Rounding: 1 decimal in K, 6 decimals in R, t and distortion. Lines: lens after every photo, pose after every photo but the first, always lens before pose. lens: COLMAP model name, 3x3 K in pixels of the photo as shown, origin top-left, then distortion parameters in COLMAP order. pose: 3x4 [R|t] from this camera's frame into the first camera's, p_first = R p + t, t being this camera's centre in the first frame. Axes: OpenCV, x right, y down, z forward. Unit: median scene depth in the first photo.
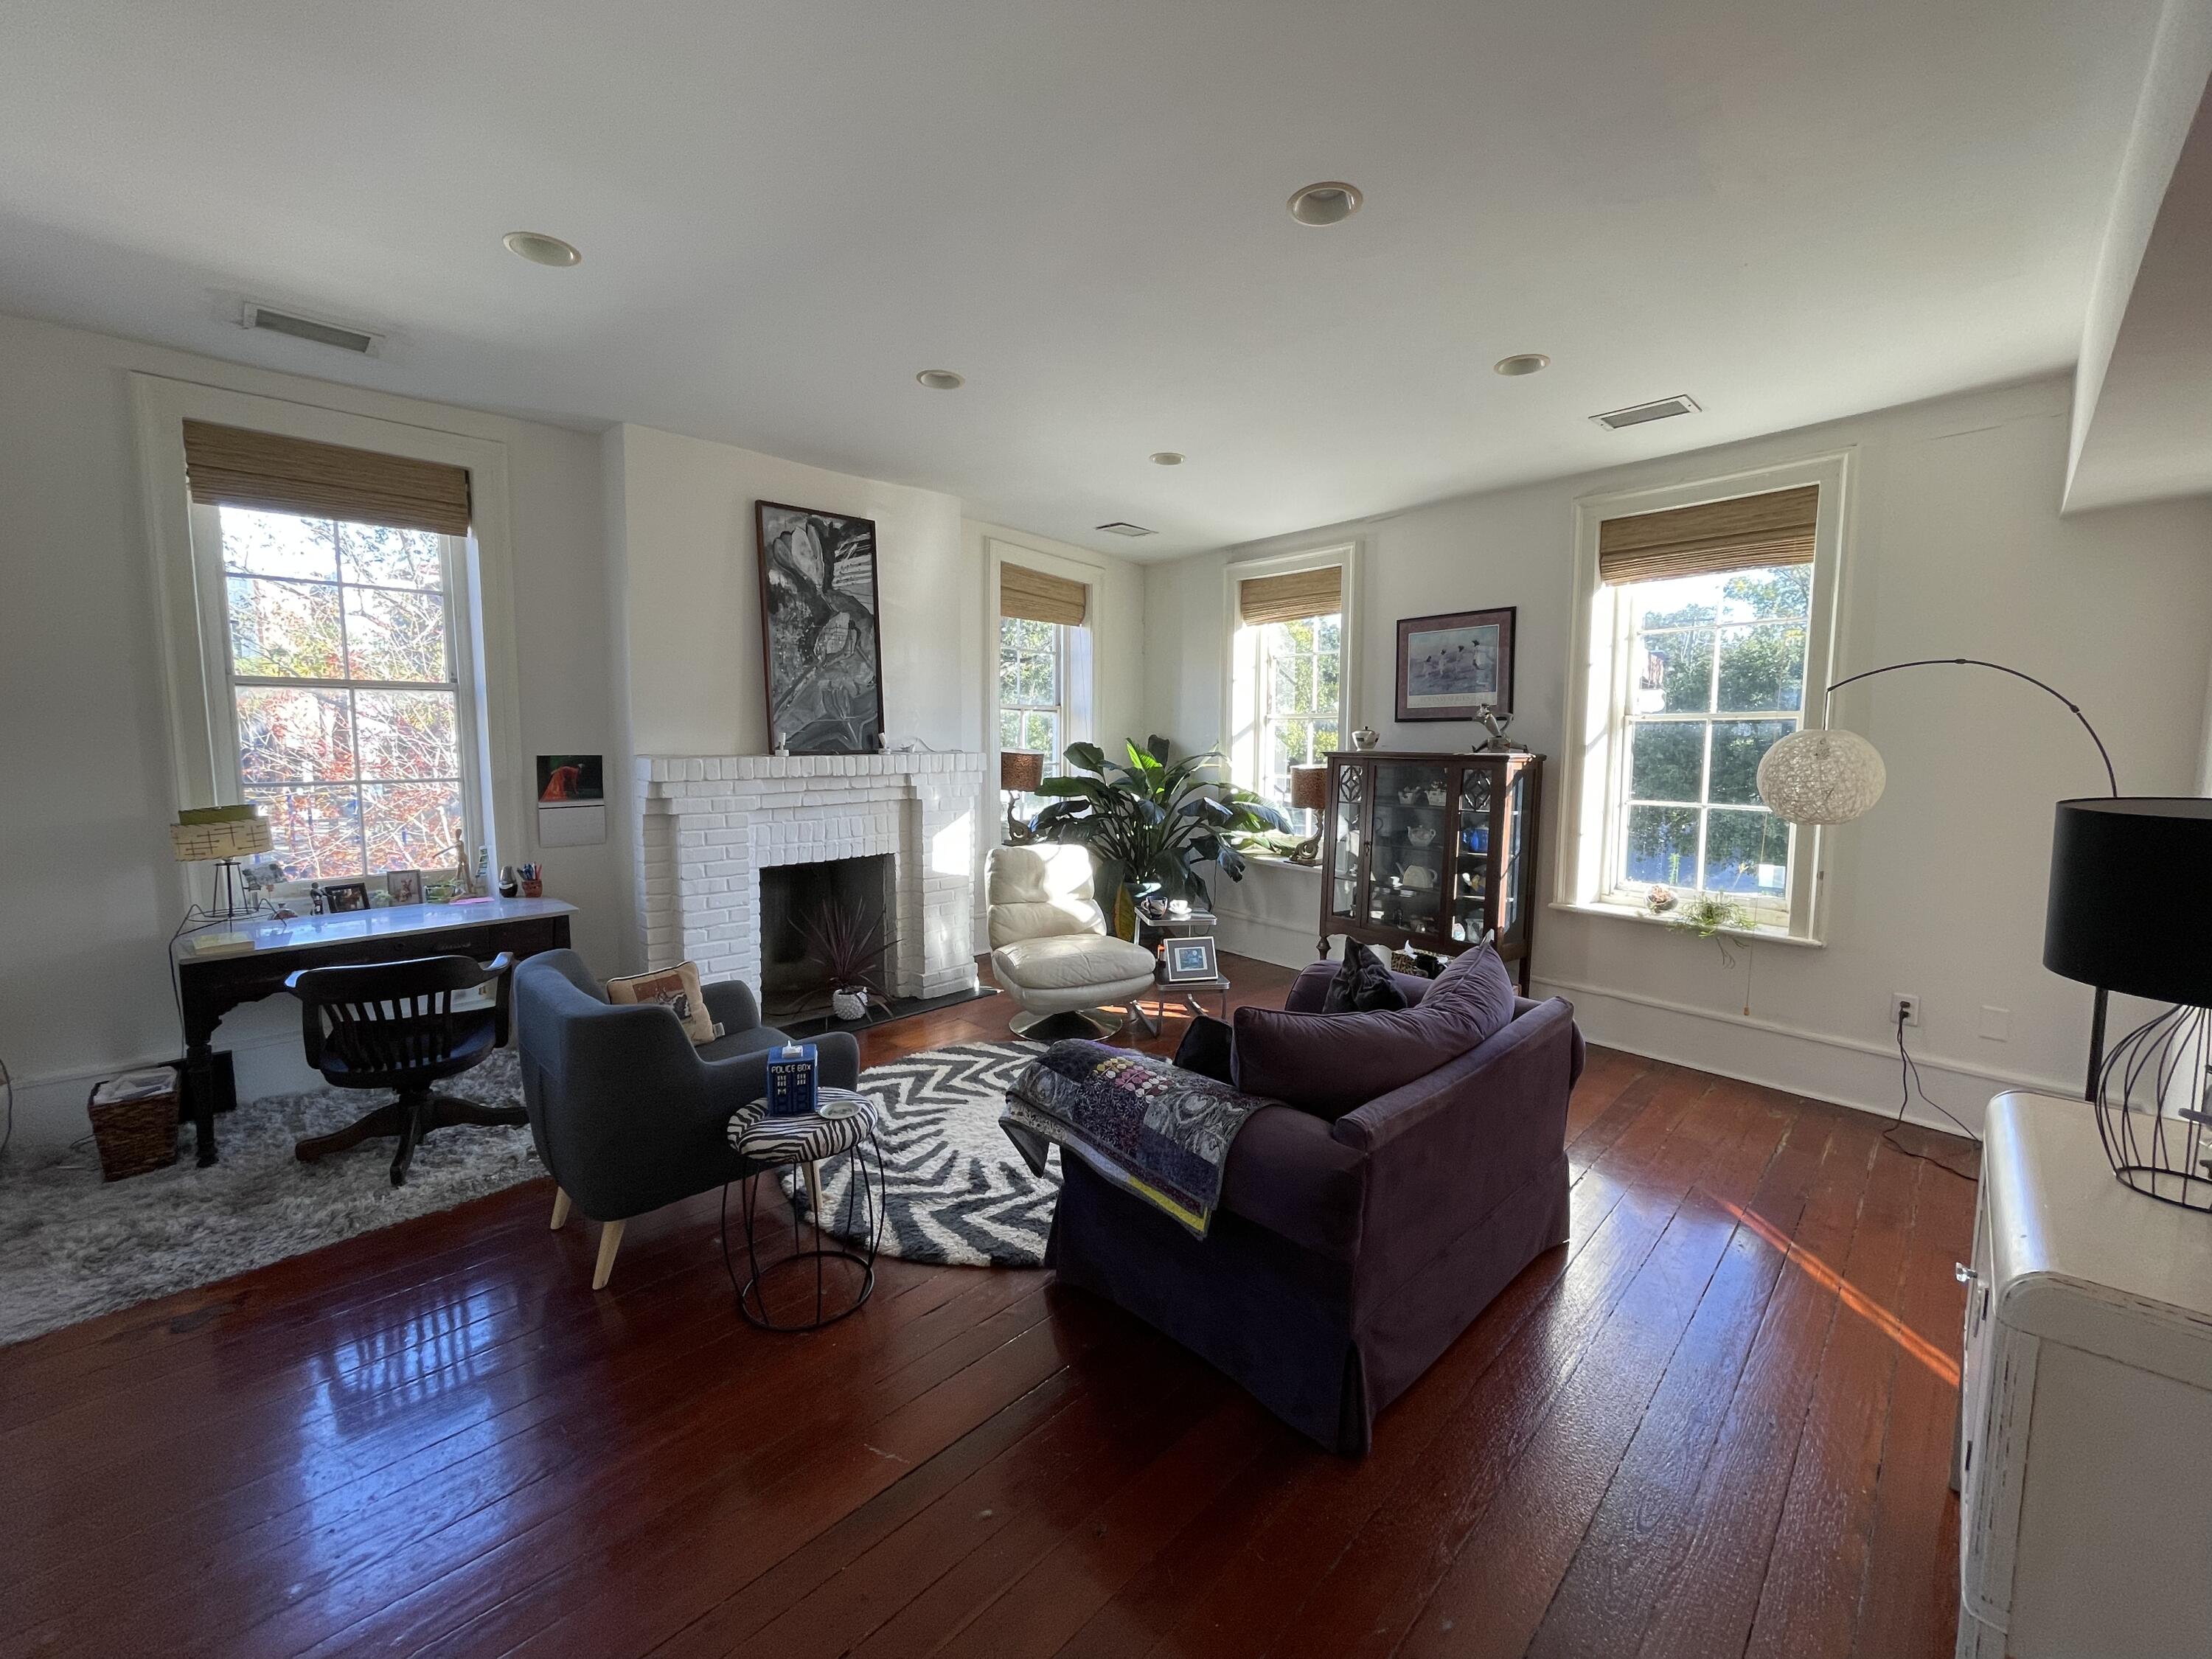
lens RADIAL K [[908.8, 0, 1122.9], [0, 908.8, 817.3], [0, 0, 1]] dist [-0.000014, -0.001817]
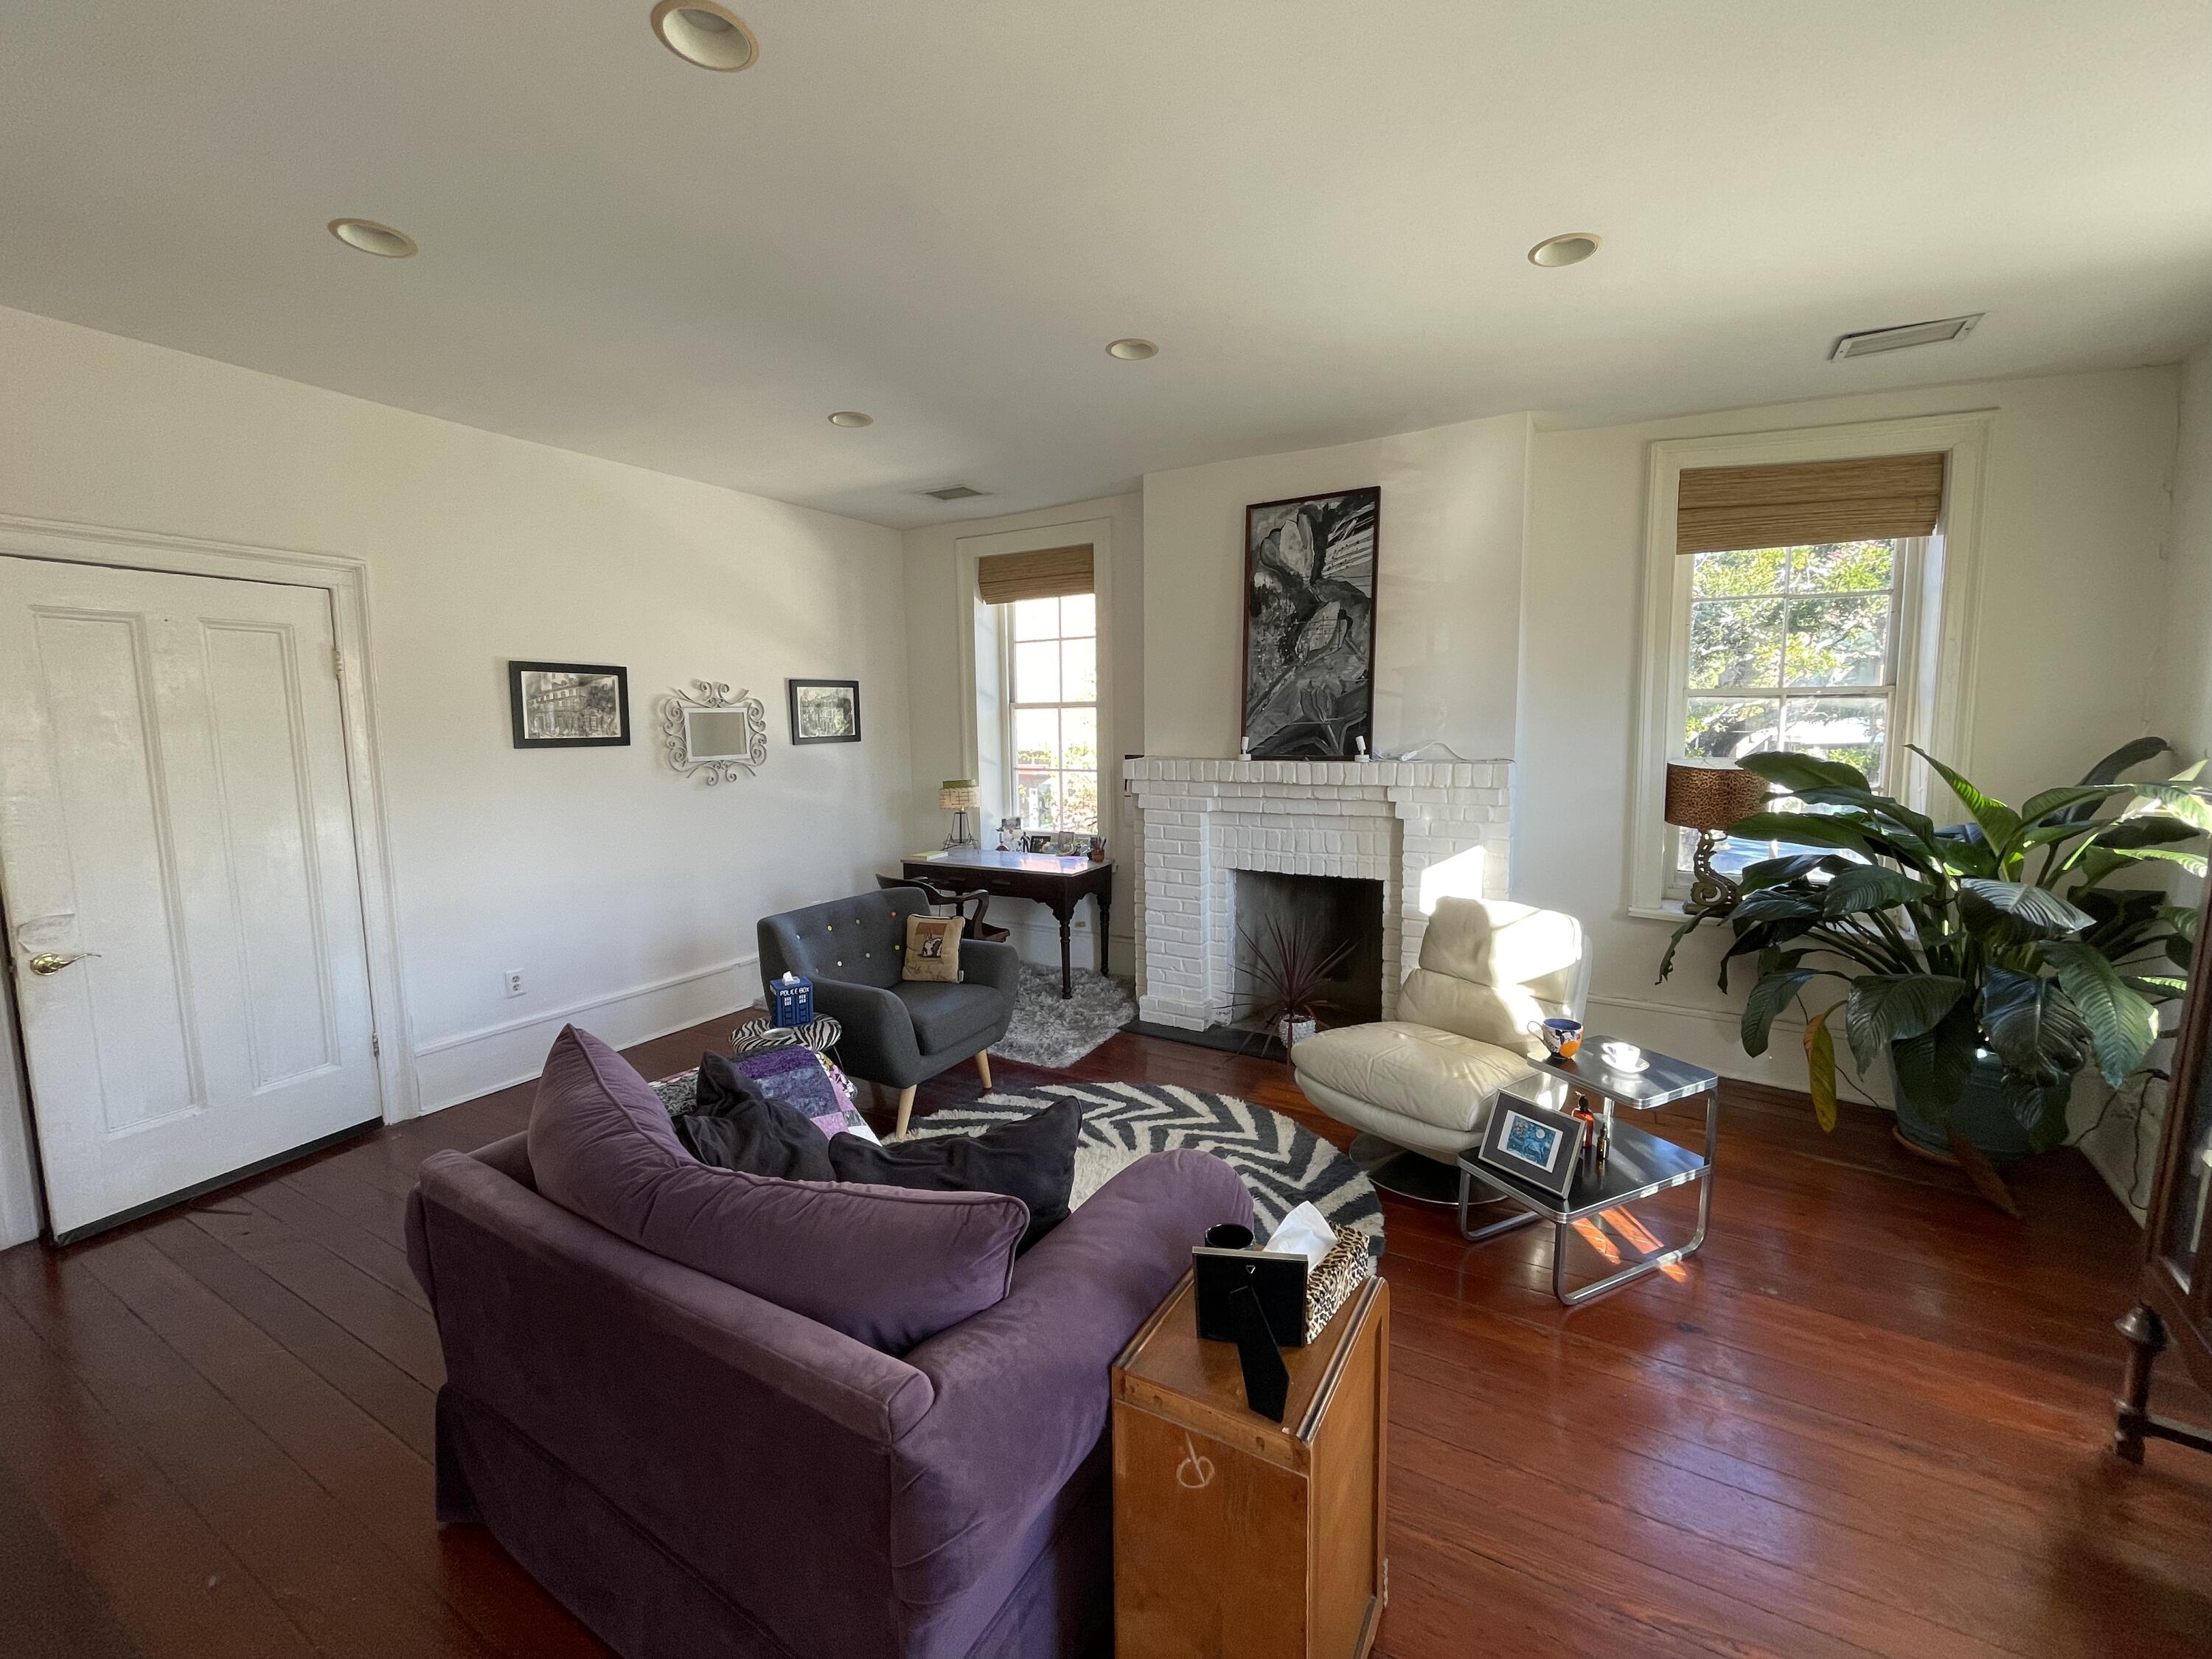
lens RADIAL K [[908.8, 0, 1097.3], [0, 908.8, 818.7], [0, 0, 1]] dist [-0.000014, -0.001817]
pose [[0.230060, 0.088677, -0.969128, 0.515329], [-0.085289, 0.993845, 0.070692, -0.056000], [0.969432, 0.066393, 0.236207, 0.568543]]
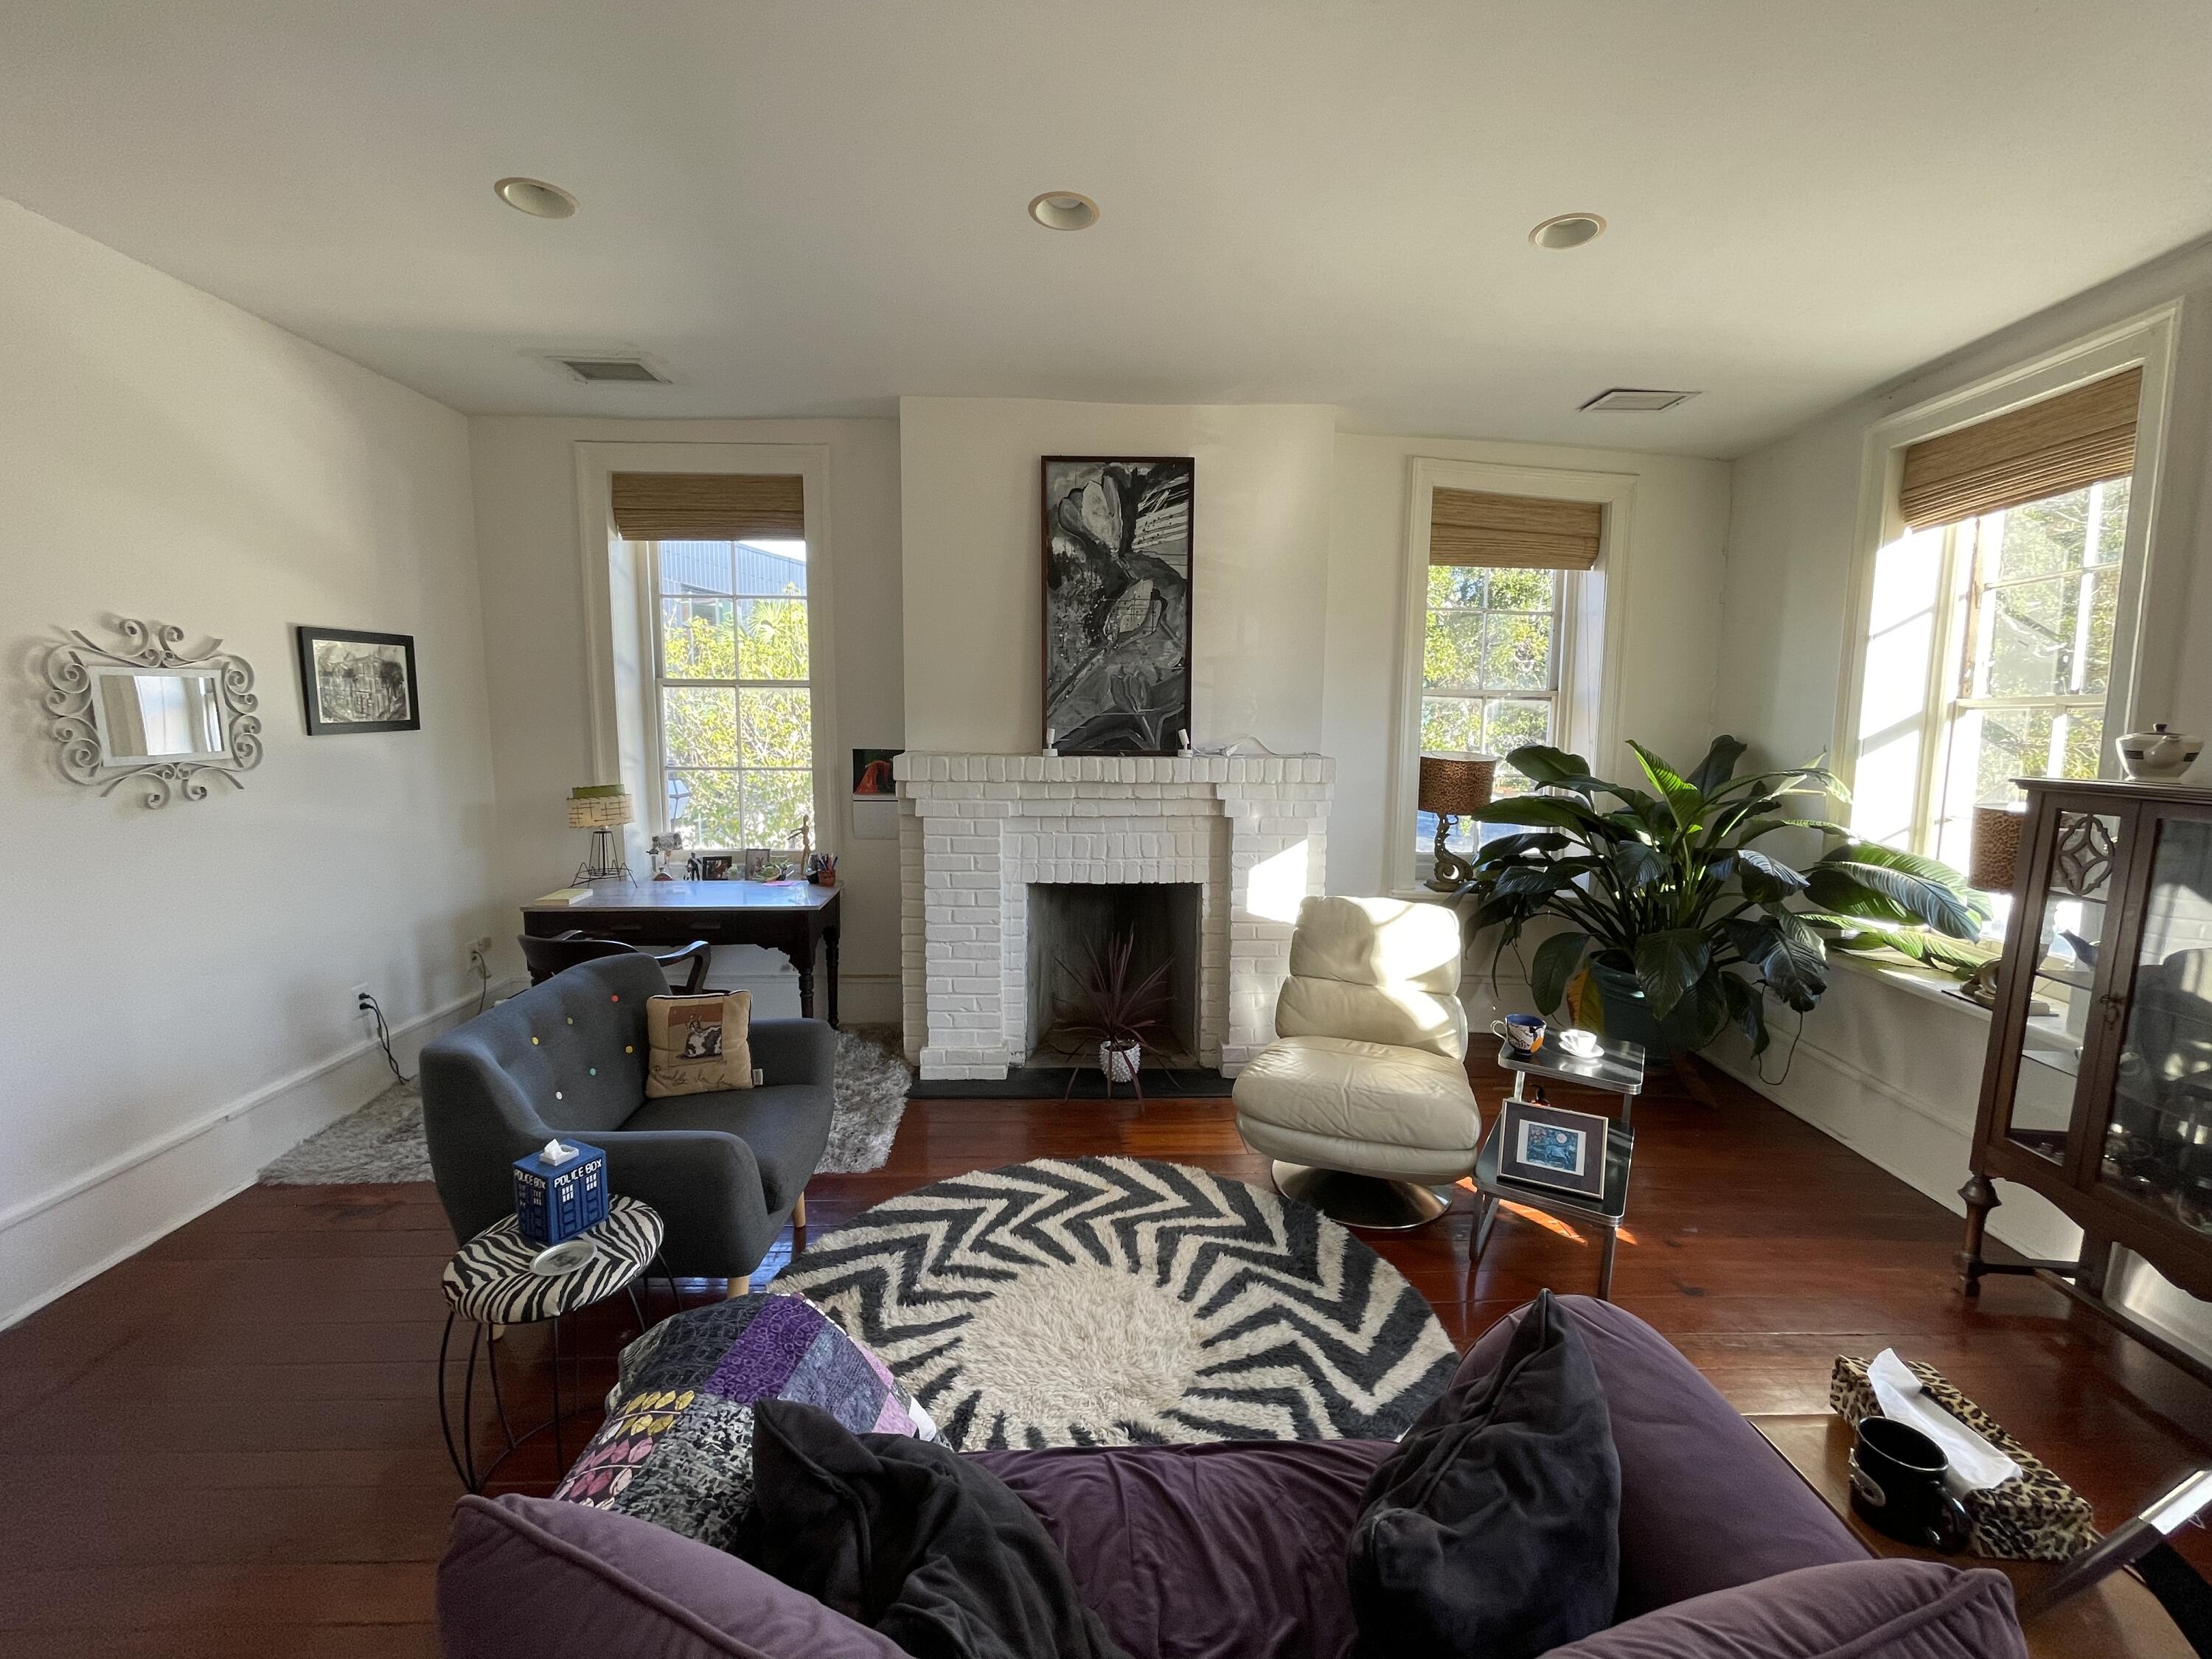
lens RADIAL K [[908.8, 0, 1101.8], [0, 908.8, 815.5], [0, 0, 1]] dist [-0.000014, -0.001817]
pose [[0.715044, 0.074594, -0.695088, 0.235773], [-0.071176, 0.996892, 0.033762, -0.040916], [0.695447, 0.025332, 0.718131, 0.394171]]
